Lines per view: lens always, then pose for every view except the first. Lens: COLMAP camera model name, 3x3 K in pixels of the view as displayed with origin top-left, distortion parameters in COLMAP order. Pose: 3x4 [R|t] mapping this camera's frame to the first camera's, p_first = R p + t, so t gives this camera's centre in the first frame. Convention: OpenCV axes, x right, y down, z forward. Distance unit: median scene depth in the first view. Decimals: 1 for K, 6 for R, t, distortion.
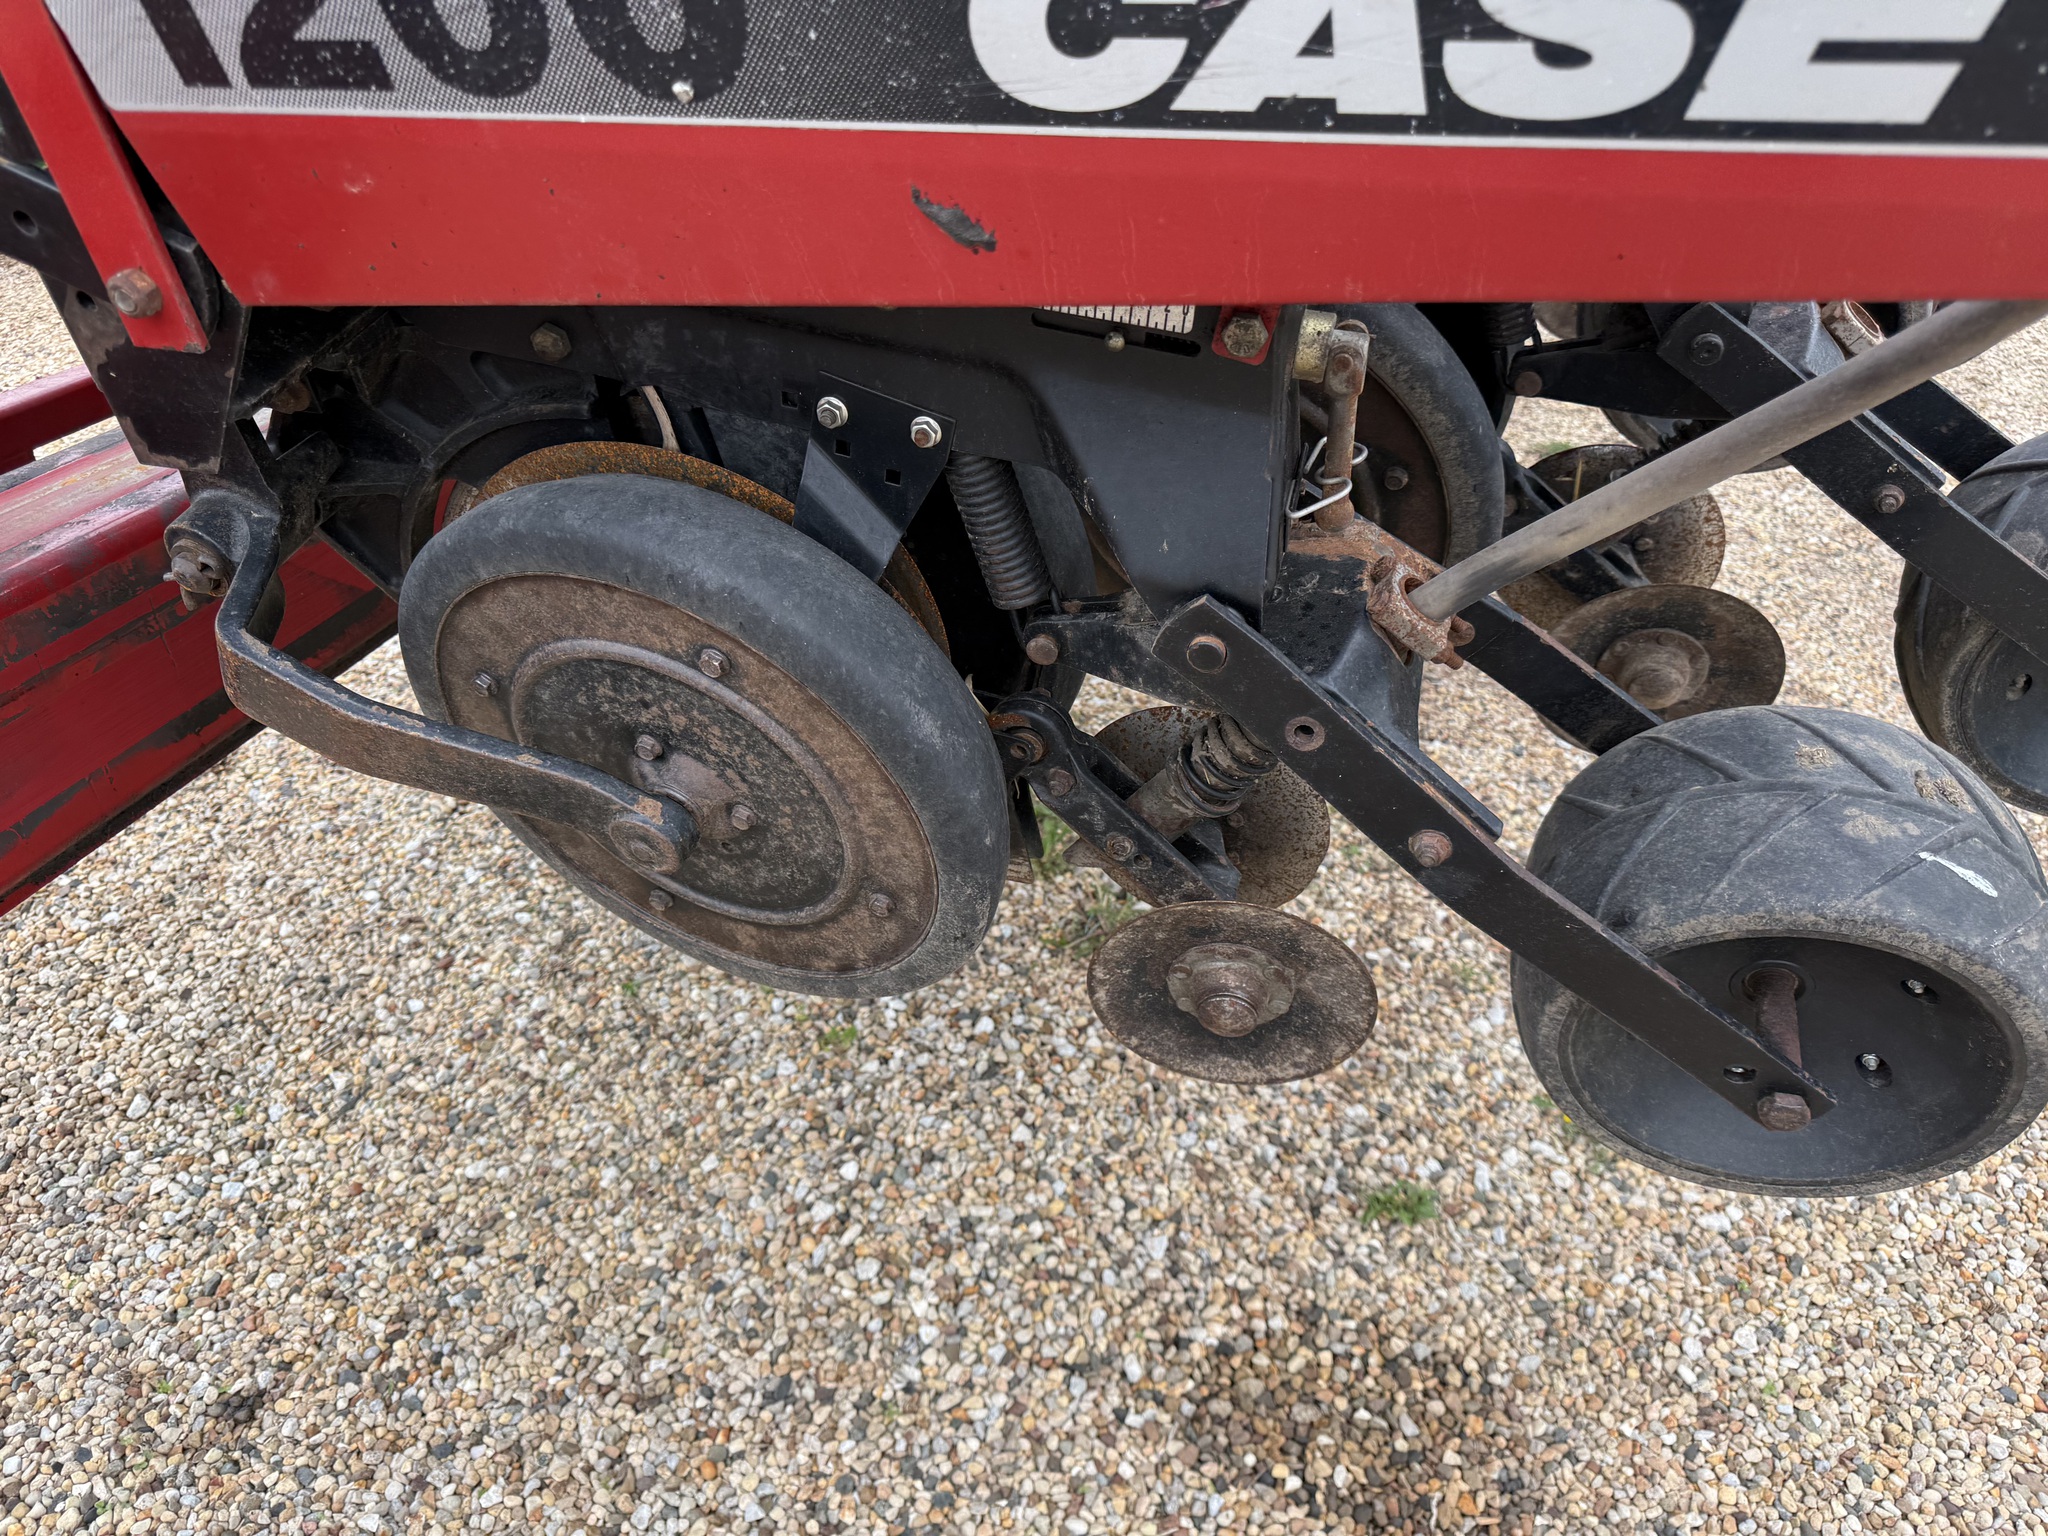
lens RADIAL K [[1449.1, 0, 1041.1], [0, 1449.1, 773.2], [0, 0, 1]] dist [0.093043, -0.119779]
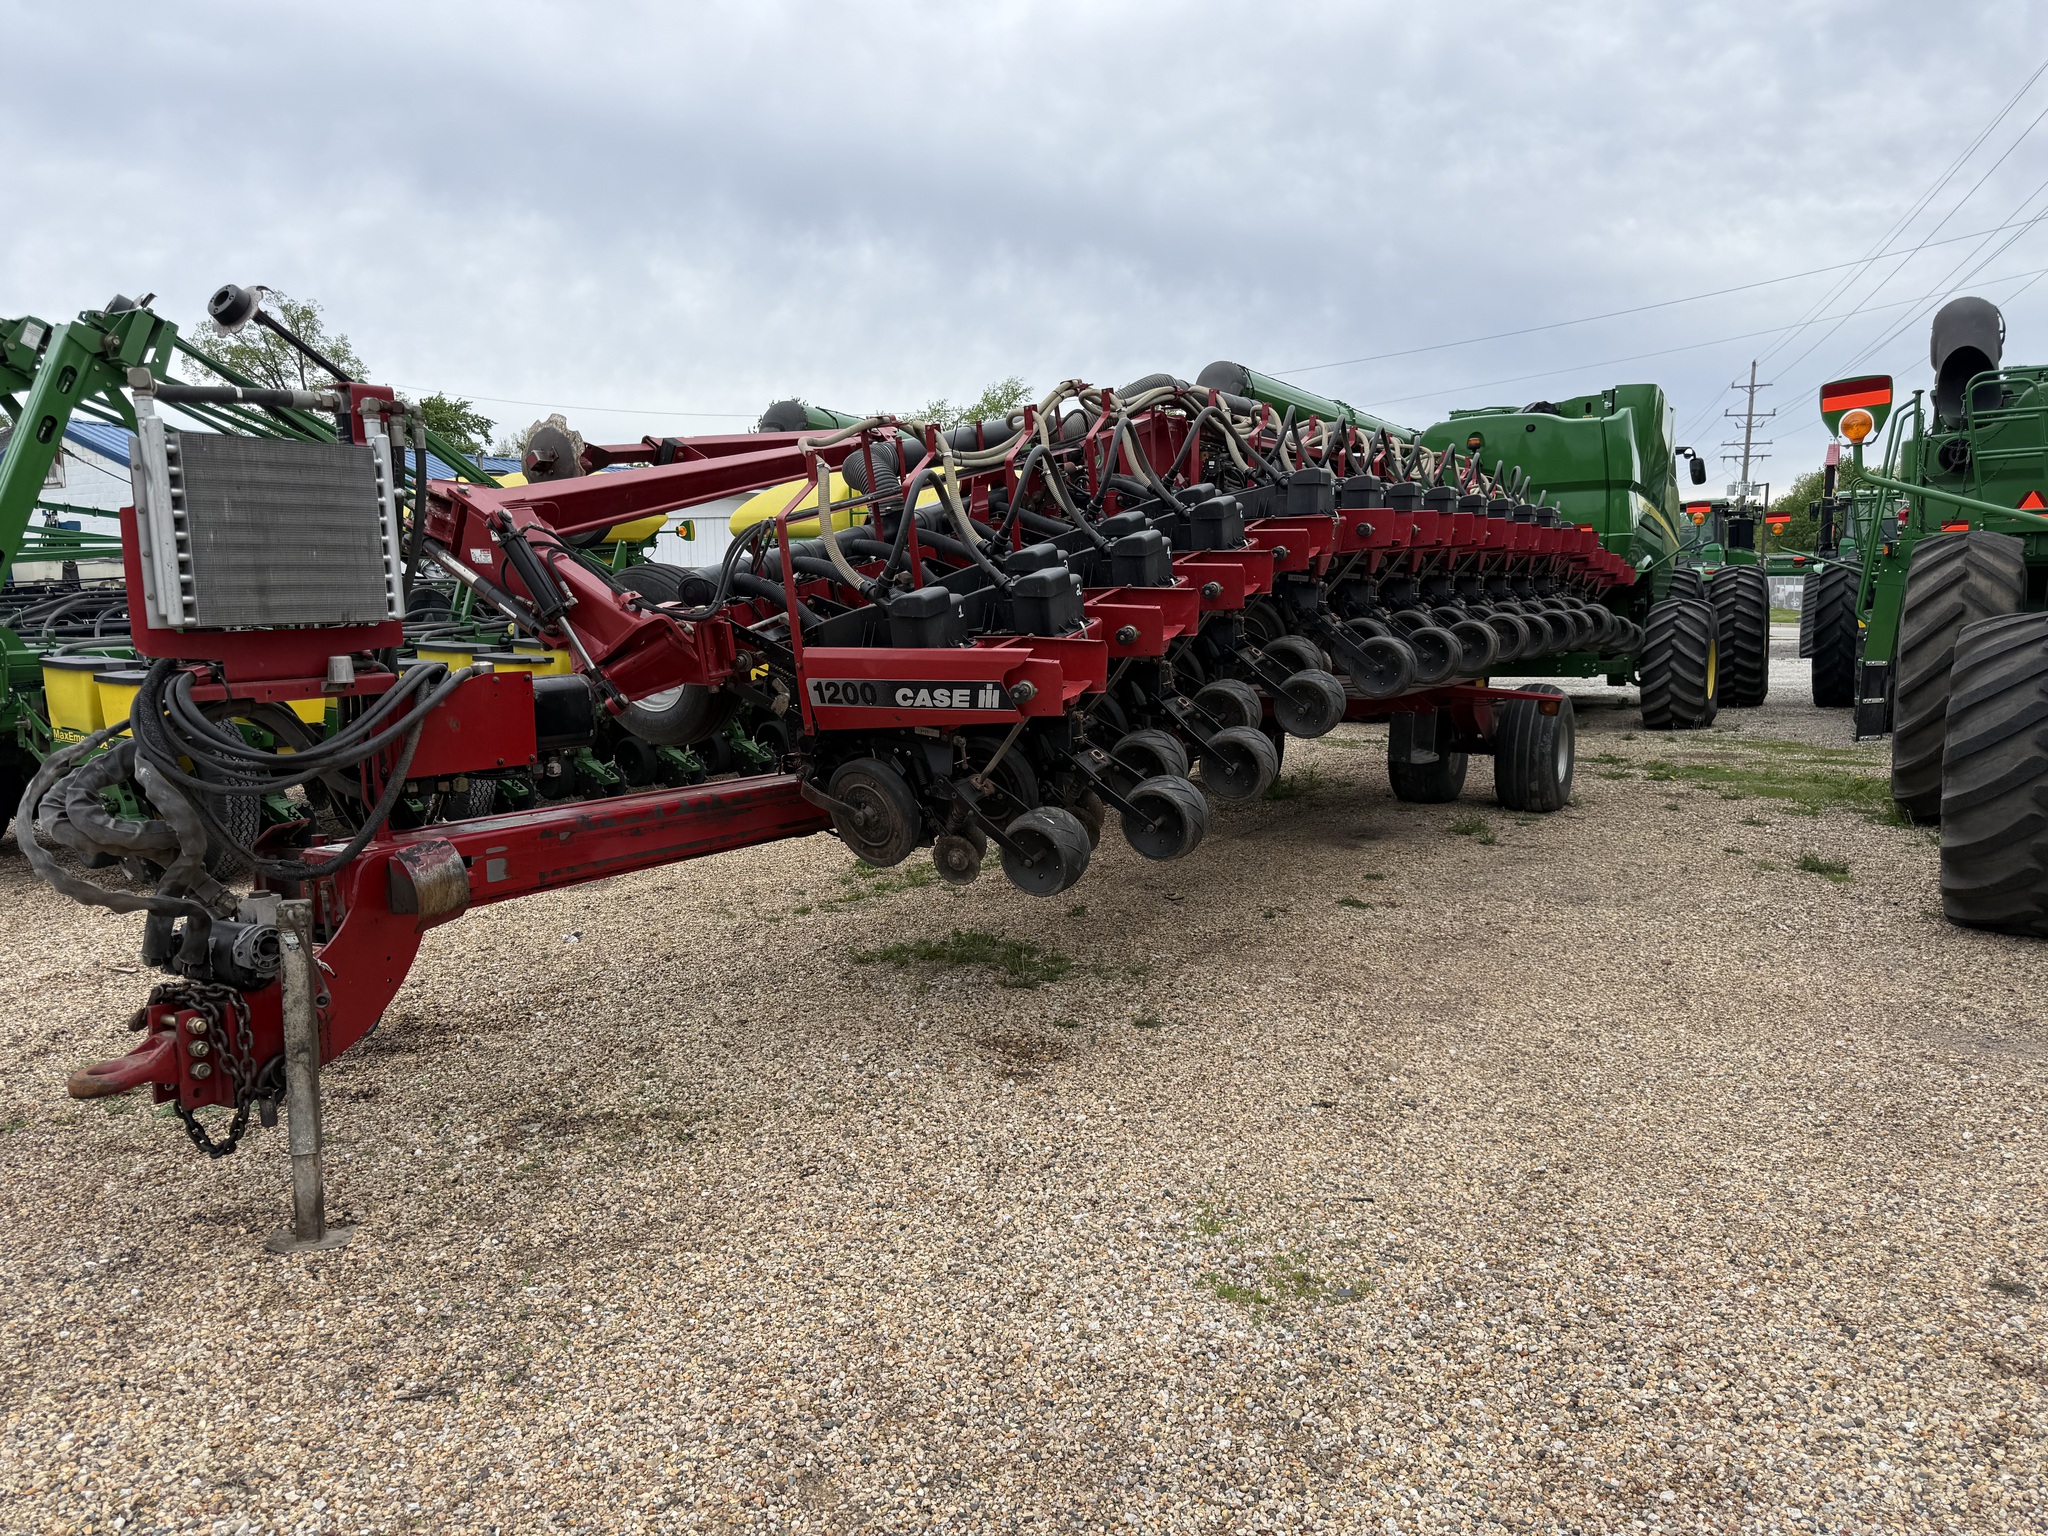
lens RADIAL K [[1449.1, 0, 1041.1], [0, 1449.1, 773.2], [0, 0, 1]] dist [0.093043, -0.119779]
pose [[0.964650, 0.033260, -0.261427, 1.137228], [-0.140868, 0.903466, -0.404853, 1.240659], [0.222725, 0.427368, 0.876213, -2.348460]]
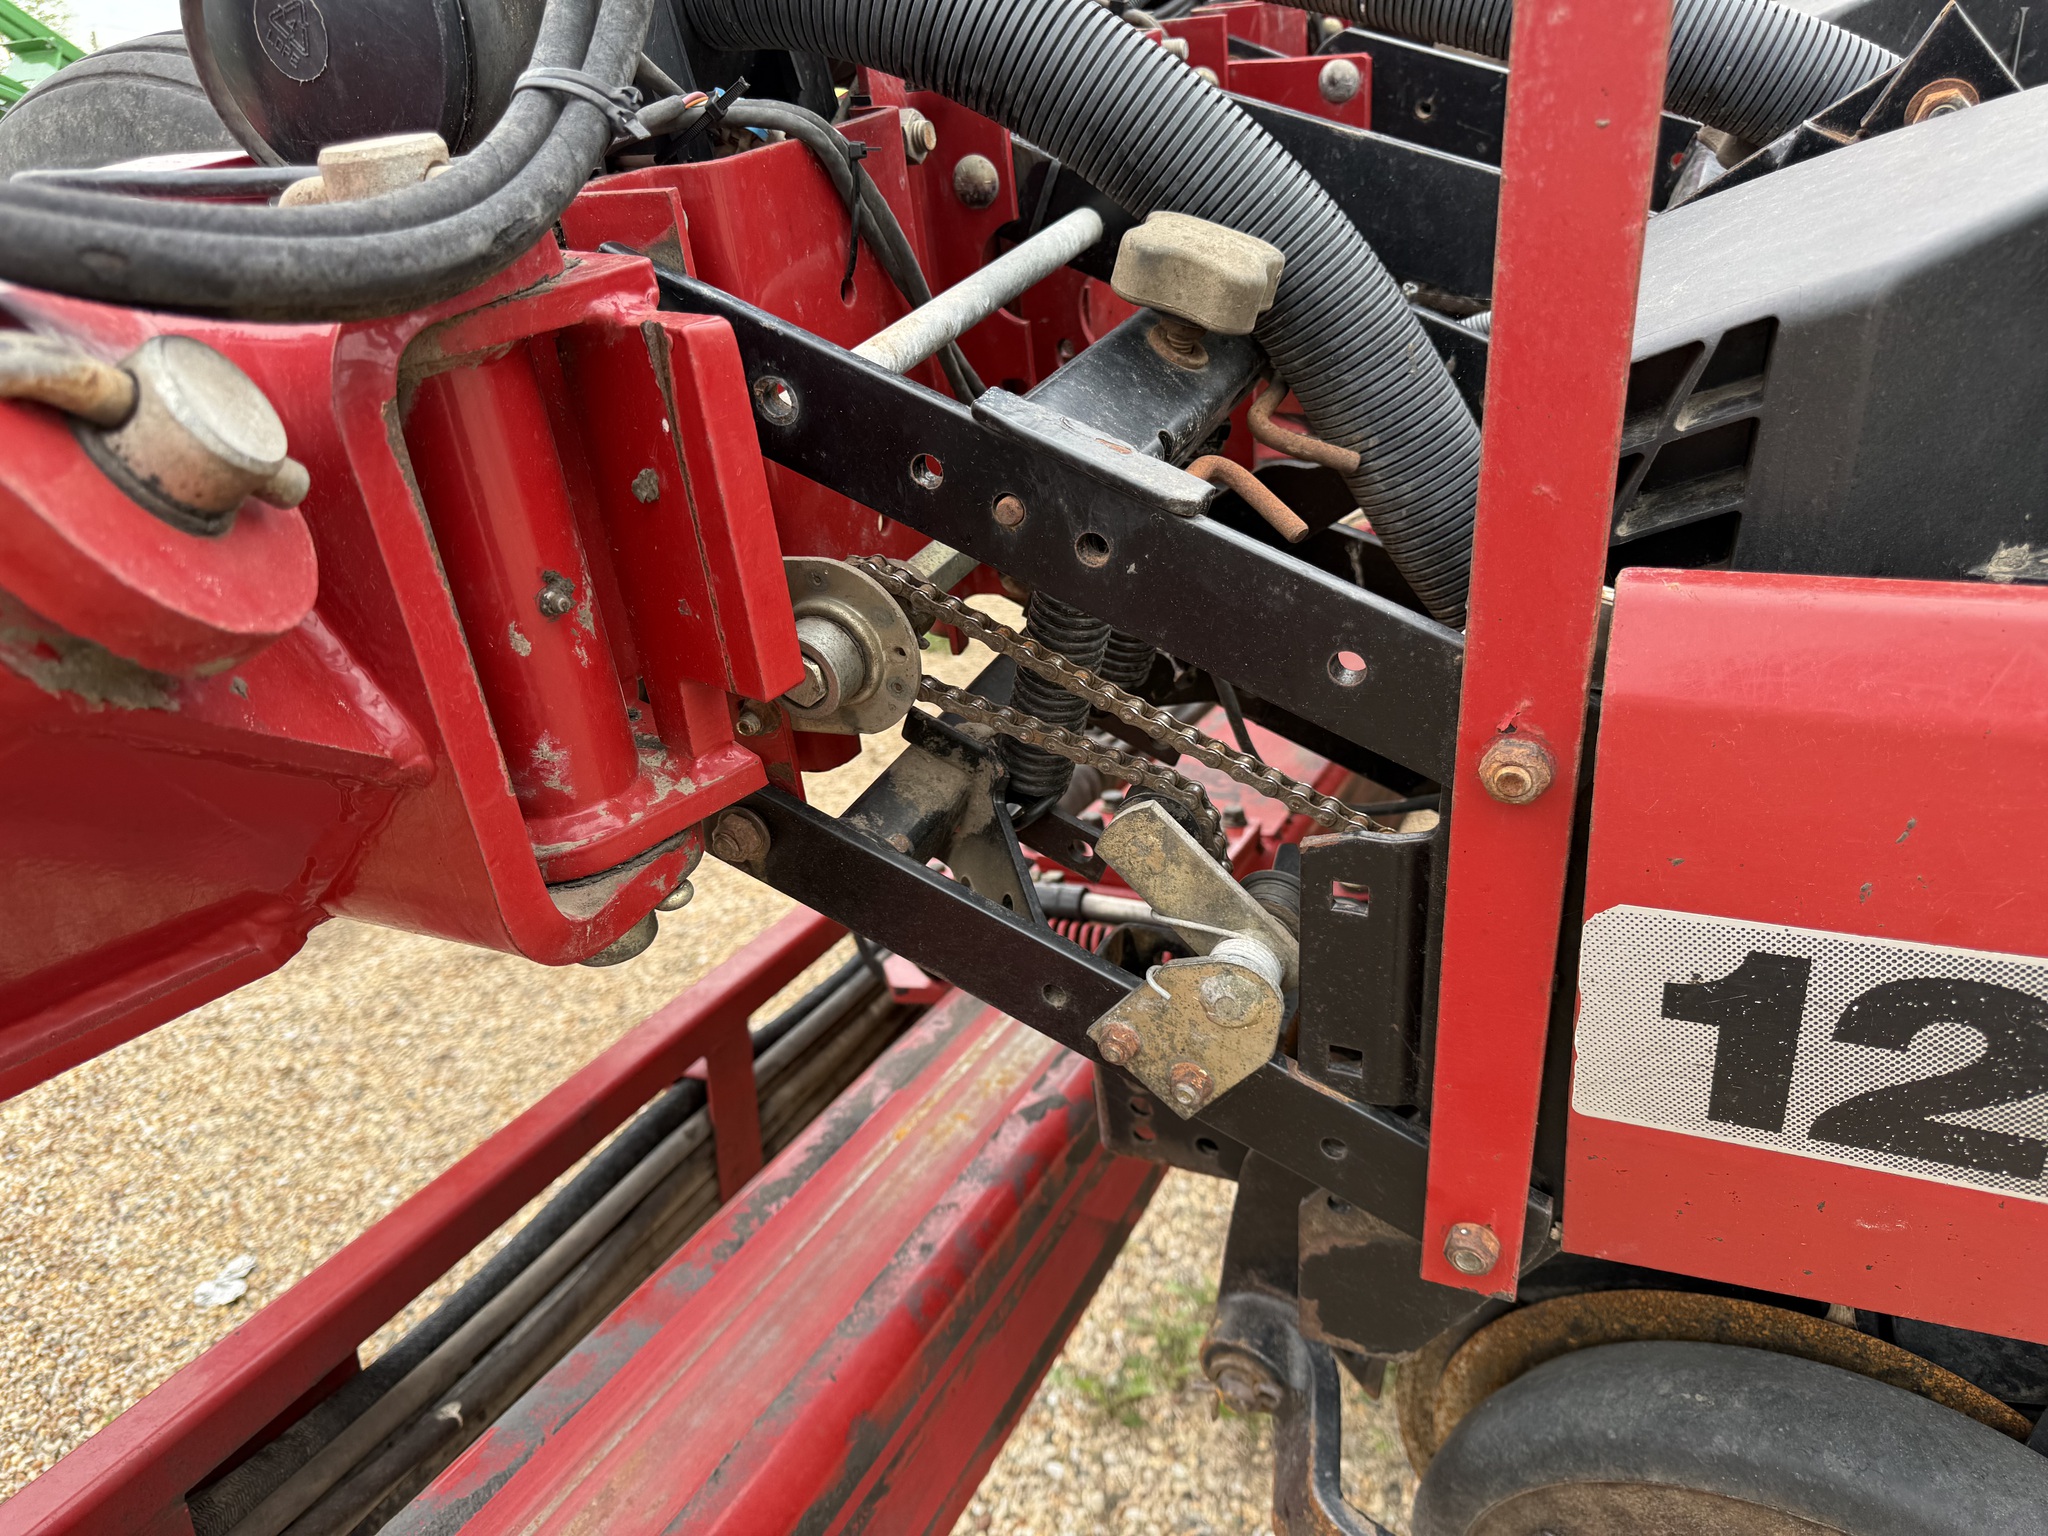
lens RADIAL K [[1460.9, 0, 1023.8], [0, 1460.9, 795.7], [0, 0, 1]] dist [0.003116, 0.000708]
pose [[0.986096, 0.033639, -0.162737, -0.327267], [-0.067729, 0.975625, -0.208729, -0.170202], [0.151749, 0.216849, 0.964339, 0.014491]]
